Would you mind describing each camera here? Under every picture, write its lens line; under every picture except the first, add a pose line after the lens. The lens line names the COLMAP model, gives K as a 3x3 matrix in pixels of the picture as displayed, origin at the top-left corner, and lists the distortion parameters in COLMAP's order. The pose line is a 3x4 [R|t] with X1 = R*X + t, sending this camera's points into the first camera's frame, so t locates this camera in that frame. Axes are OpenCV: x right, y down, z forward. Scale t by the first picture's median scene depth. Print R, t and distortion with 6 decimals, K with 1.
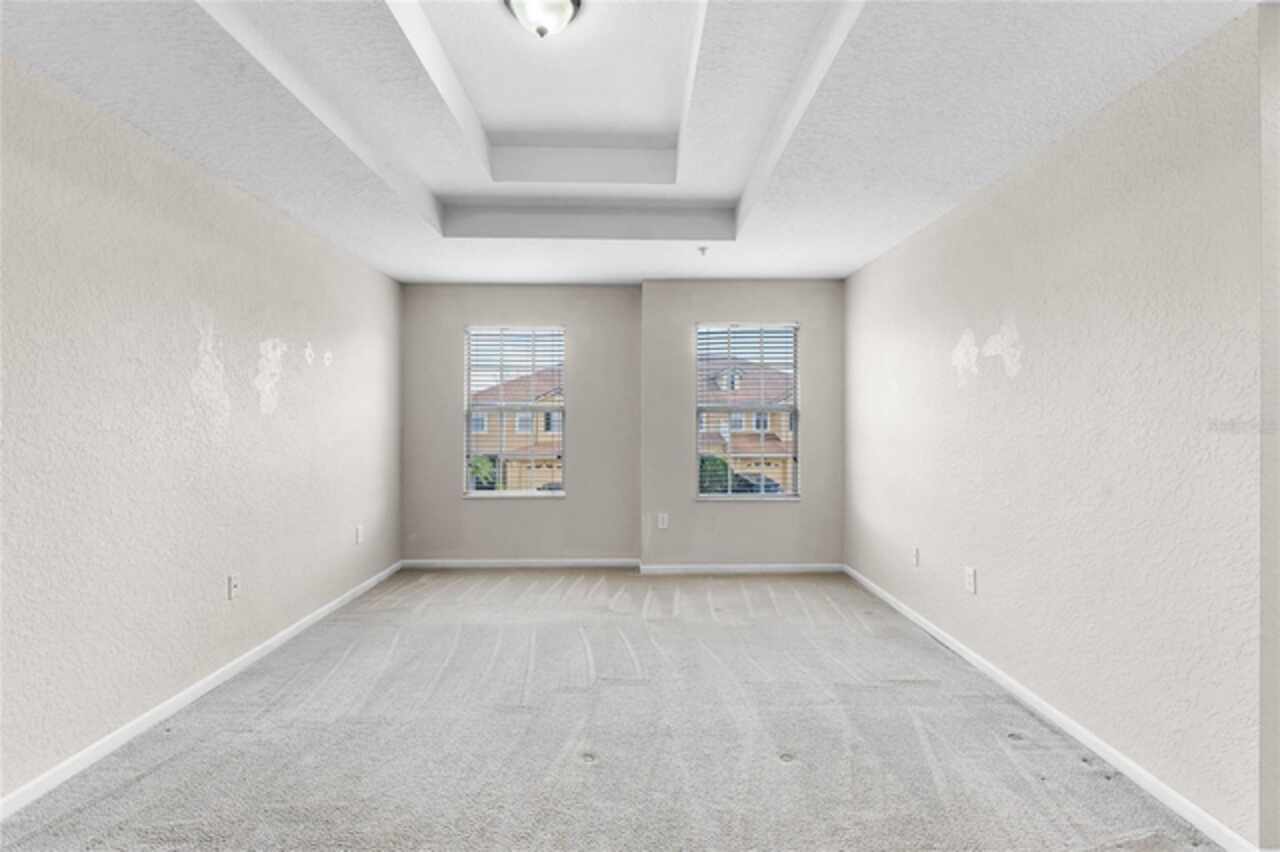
lens RADIAL K [[597.6, 0, 643.0], [0, 597.6, 427.2], [0, 0, 1]] dist [-0.000783, -0.000832]
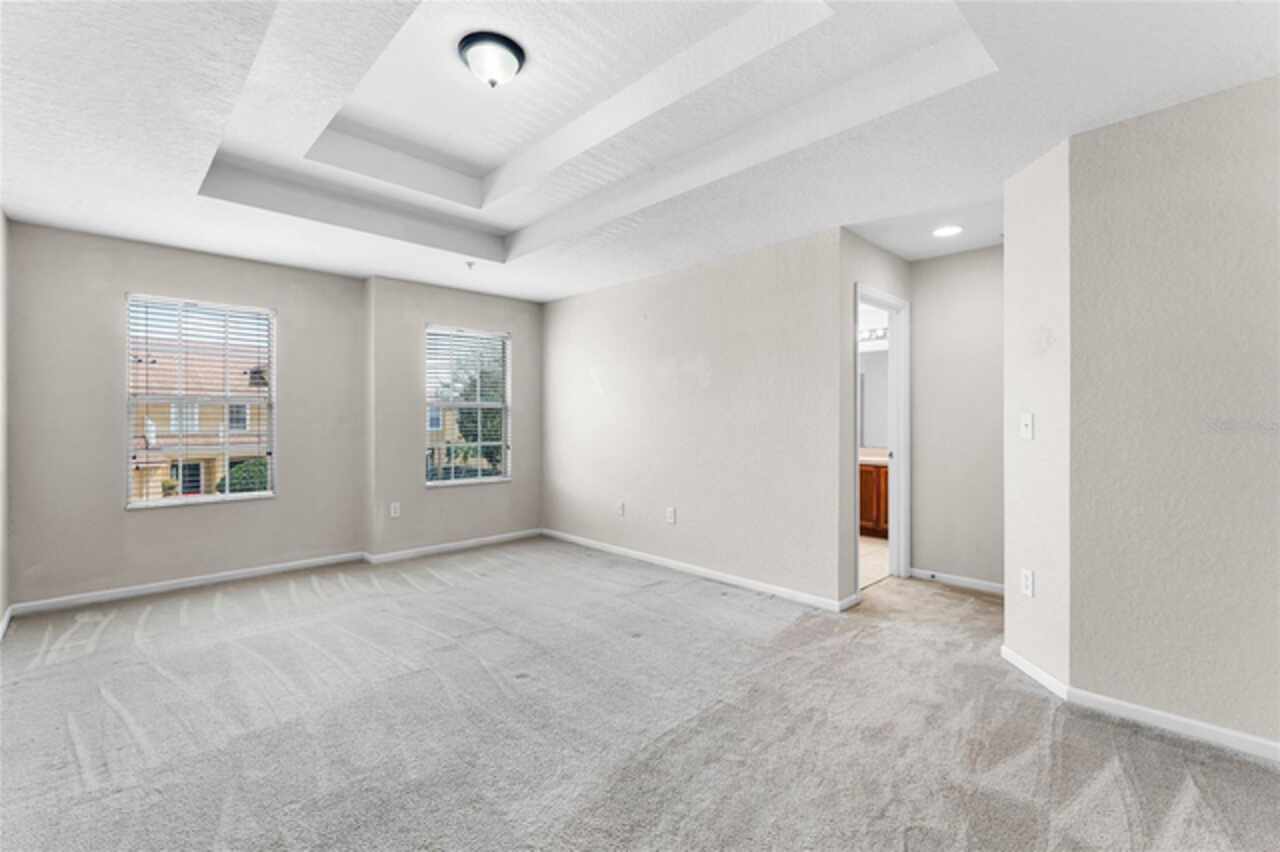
lens RADIAL K [[559.6, 0, 644.3], [0, 559.6, 437.2], [0, 0, 1]] dist [0.000161, 0.000129]
pose [[0.730201, -0.021043, 0.682908, -0.417195], [0.006718, 0.999698, 0.023622, 0.011856], [-0.683199, -0.012661, 0.730122, -0.019573]]
